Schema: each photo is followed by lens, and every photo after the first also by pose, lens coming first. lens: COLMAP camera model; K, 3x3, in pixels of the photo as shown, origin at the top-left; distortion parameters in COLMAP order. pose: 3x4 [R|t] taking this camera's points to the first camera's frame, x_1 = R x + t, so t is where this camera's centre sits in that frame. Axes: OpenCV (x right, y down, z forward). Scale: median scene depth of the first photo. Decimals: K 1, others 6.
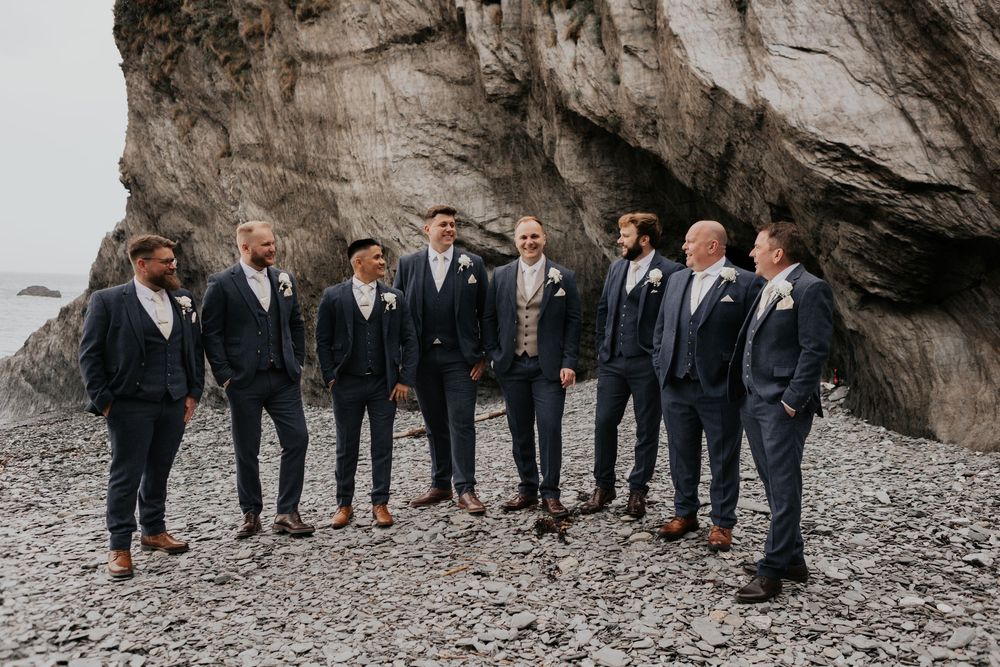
lens RADIAL K [[848.9, 0, 500.0], [0, 848.9, 333.5], [0, 0, 1]] dist [0.002035, 0.001001]
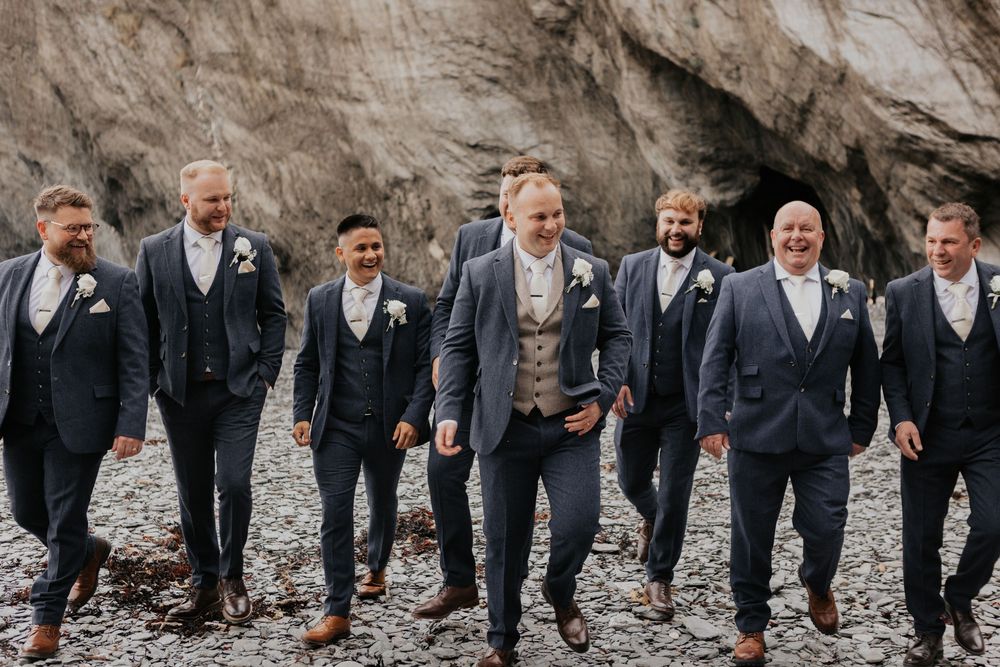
lens RADIAL K [[1273.5, 0, 500.0], [0, 1273.5, 333.5], [0, 0, 1]] dist [-0.020793, -0.021845]
pose [[0.989168, -0.016673, 0.145835, -0.253429], [0.010976, 0.999148, 0.039778, 0.018343], [-0.146374, -0.037747, 0.988509, -0.410287]]
